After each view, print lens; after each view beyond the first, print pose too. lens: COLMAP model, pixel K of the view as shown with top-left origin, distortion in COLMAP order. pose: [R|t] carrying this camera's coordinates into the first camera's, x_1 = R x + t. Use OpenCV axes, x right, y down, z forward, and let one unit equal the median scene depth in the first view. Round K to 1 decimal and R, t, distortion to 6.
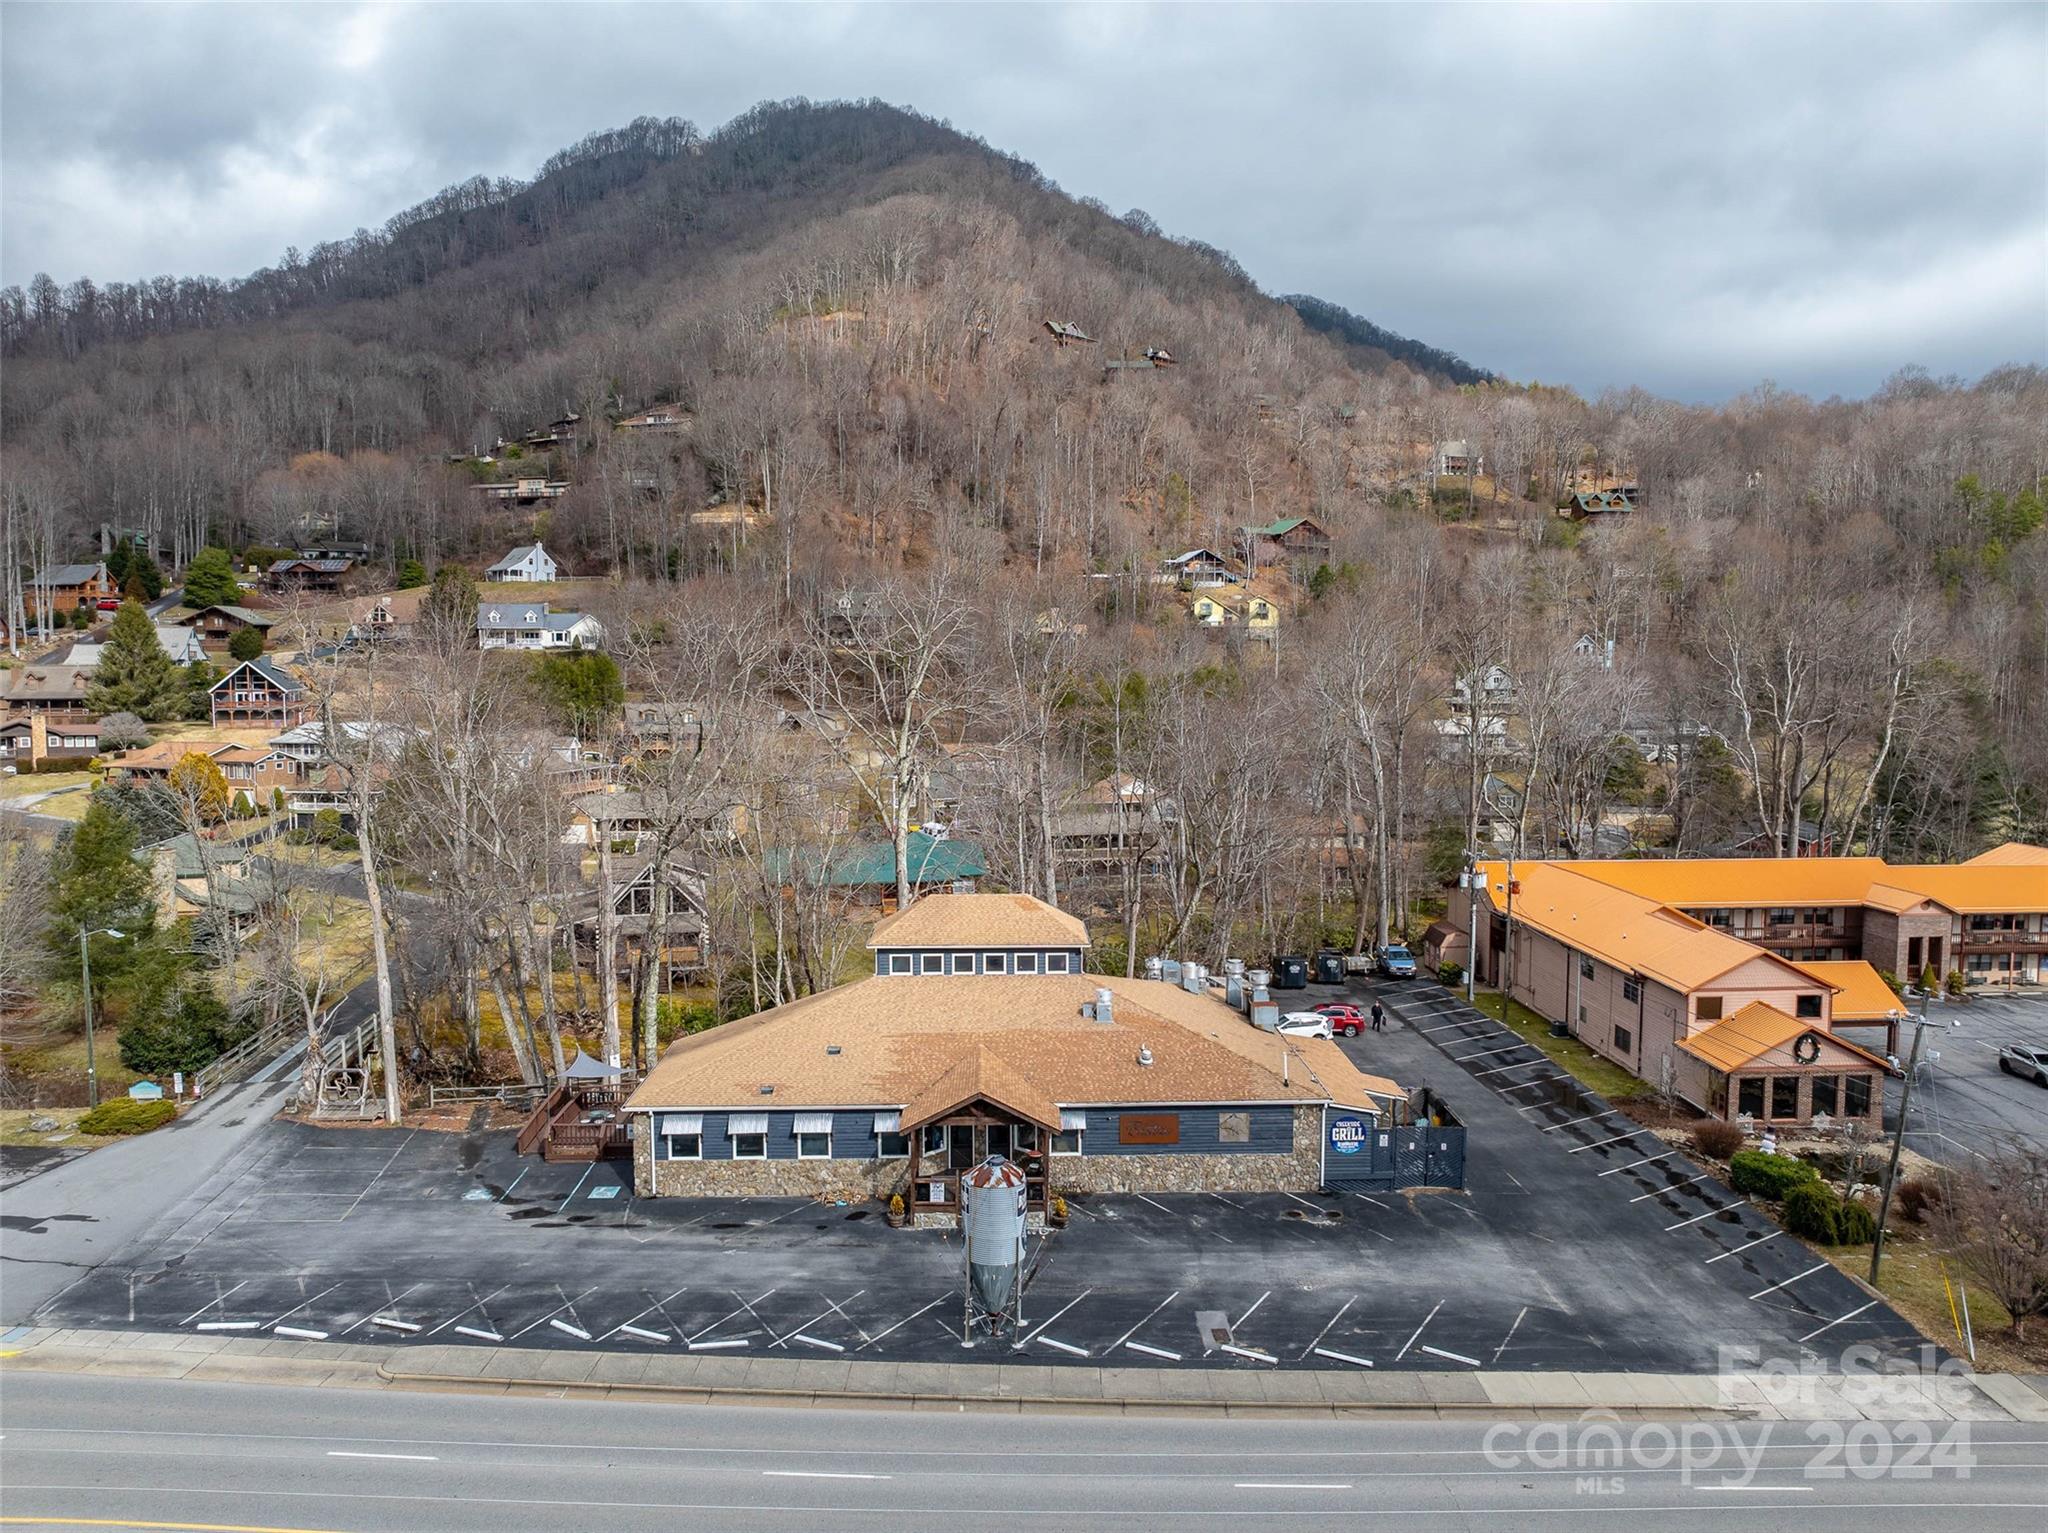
lens RADIAL K [[1445.5, 0, 1028.6], [0, 1445.5, 762.7], [0, 0, 1]] dist [-0.033388, -0.004164]
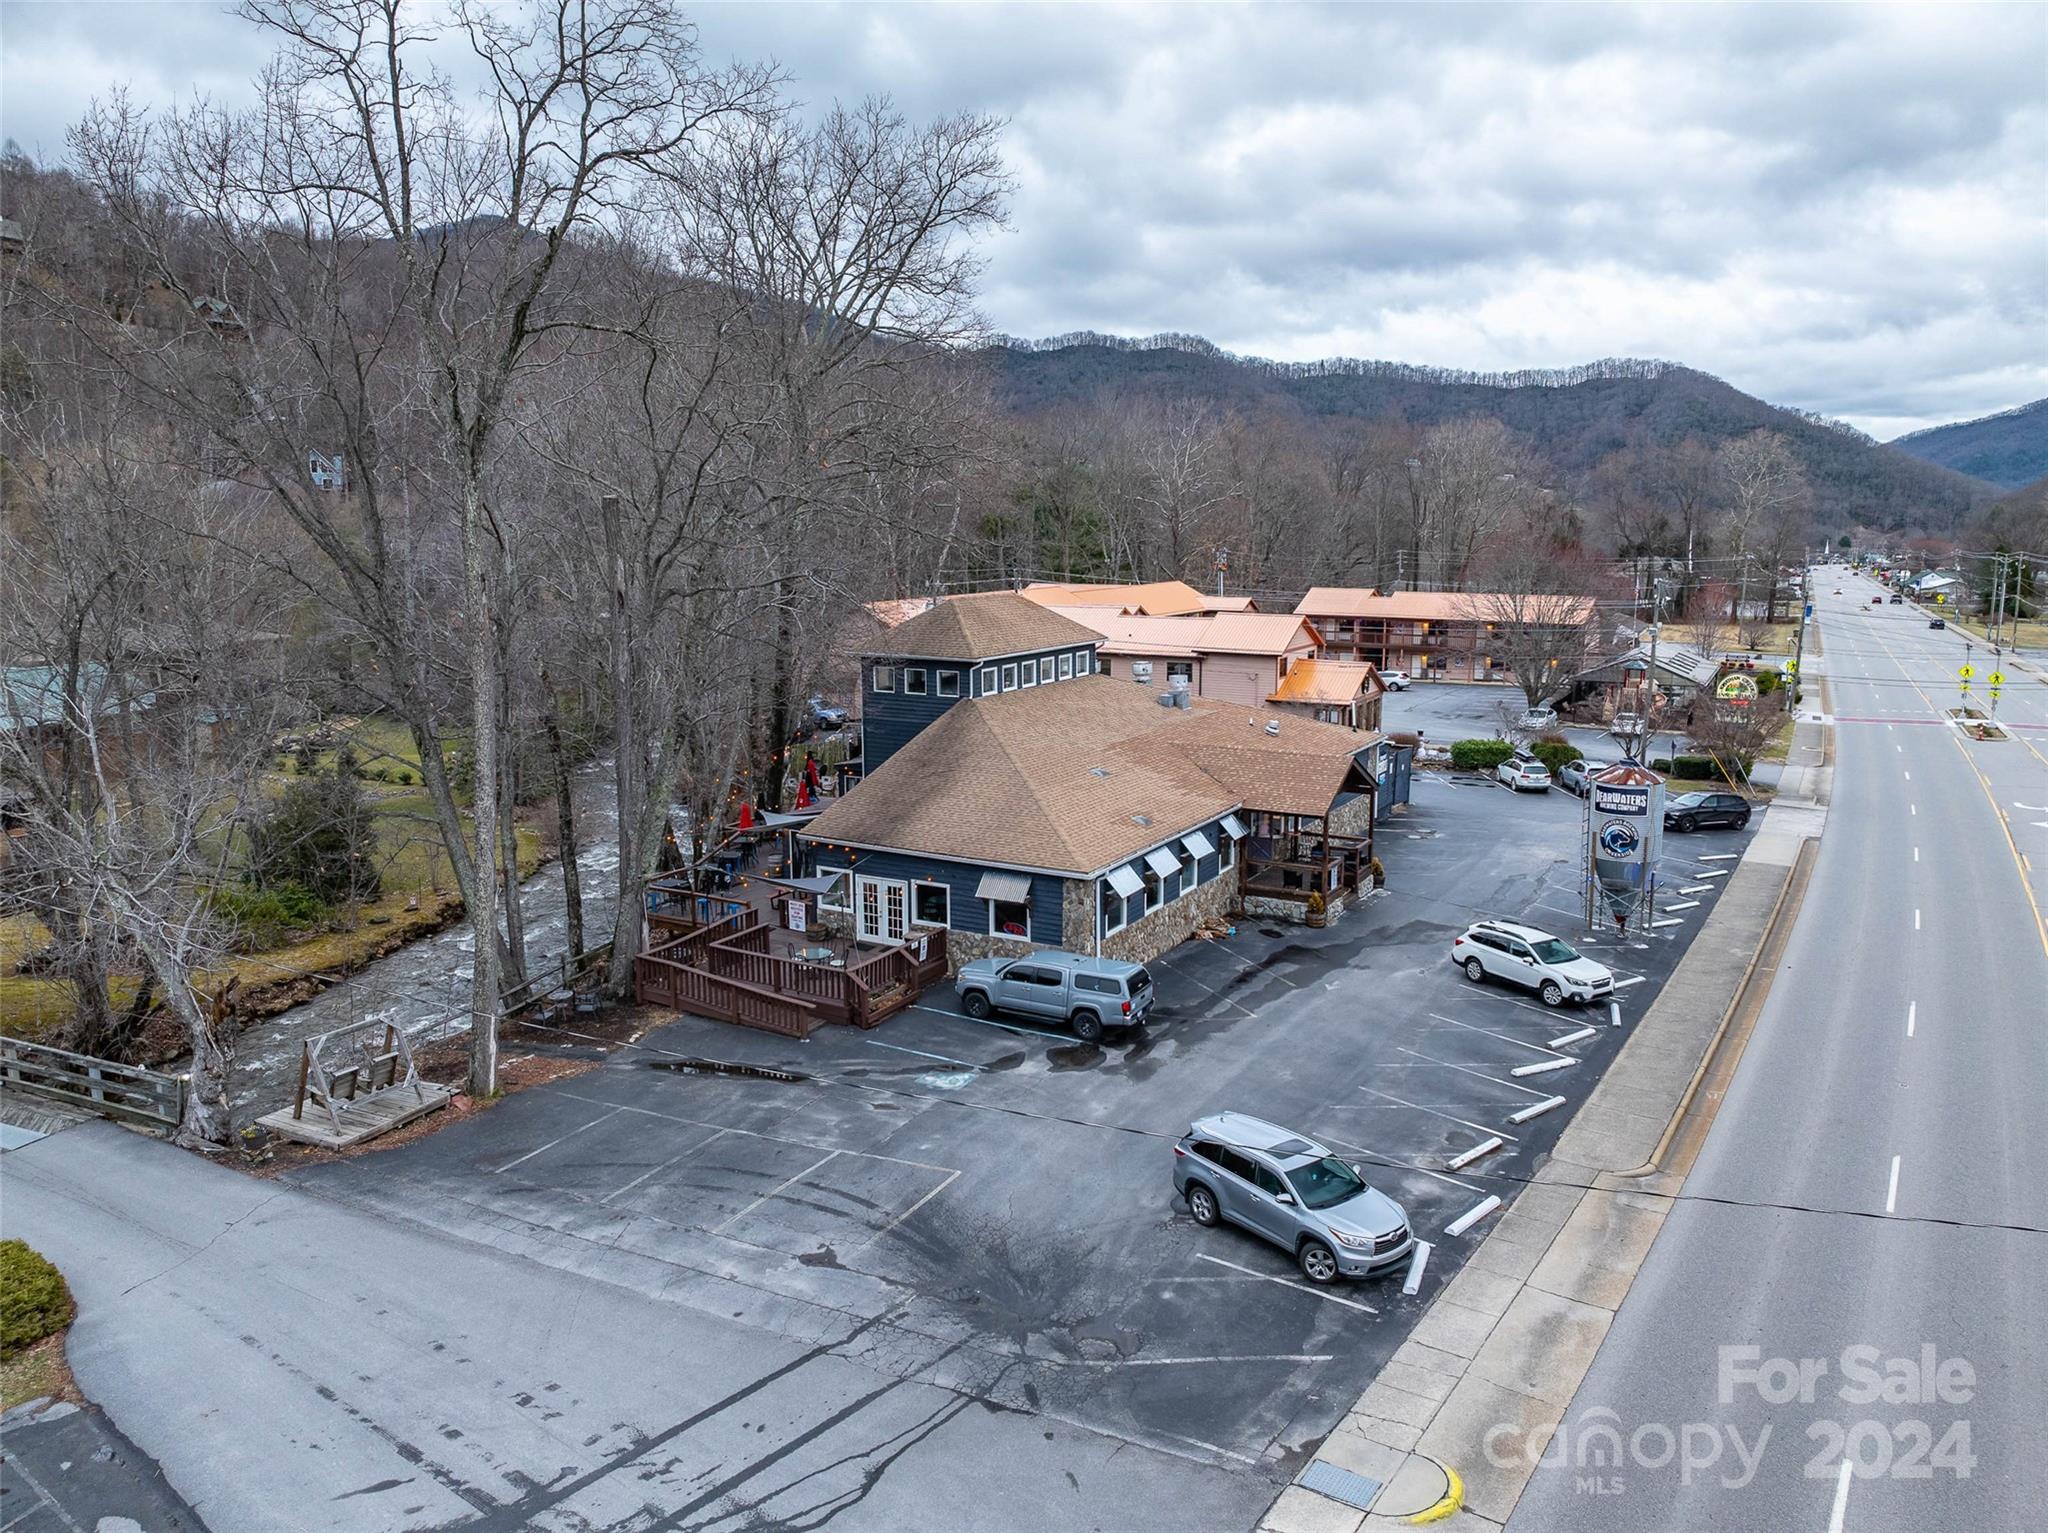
lens RADIAL K [[1445.5, 0, 1028.6], [0, 1445.5, 762.7], [0, 0, 1]] dist [-0.033388, -0.004164]
pose [[0.519266, -0.142471, 0.842653, -0.708832], [0.062146, 0.989691, 0.129036, 0.081970], [-0.852350, -0.014637, 0.522767, 0.554440]]
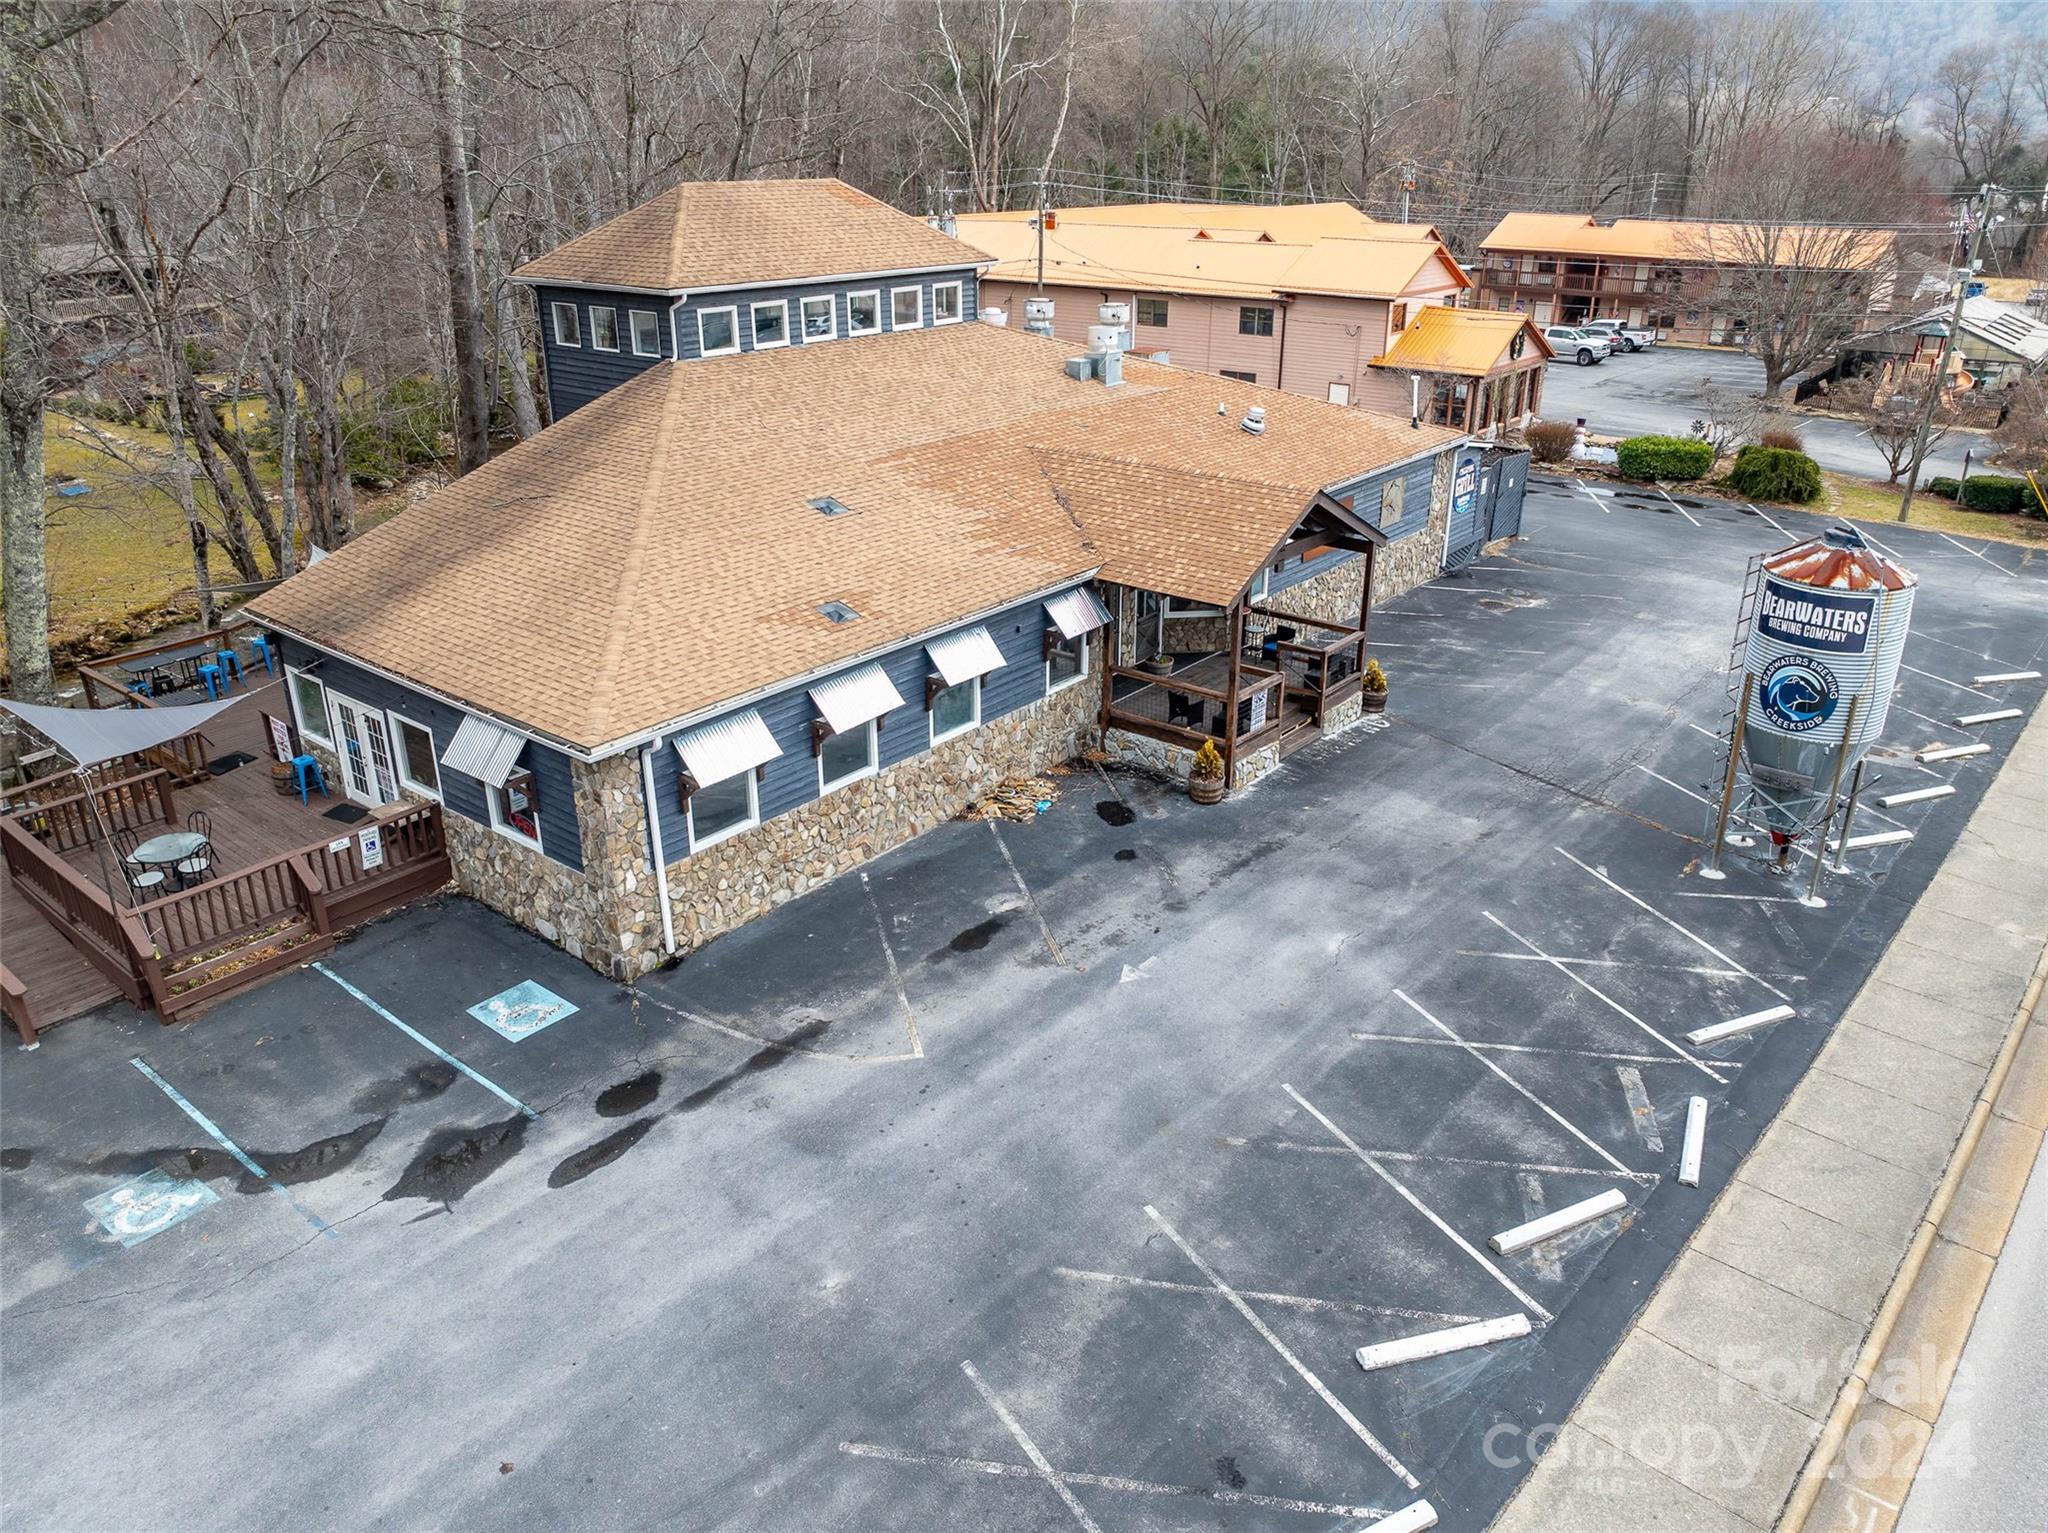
lens RADIAL K [[1445.5, 0, 1028.6], [0, 1445.5, 762.7], [0, 0, 1]] dist [-0.033388, -0.004164]
pose [[0.648644, -0.298895, 0.699944, -0.368715], [0.052232, 0.934972, 0.350855, 0.109589], [-0.759297, -0.191021, 0.622076, 0.594545]]
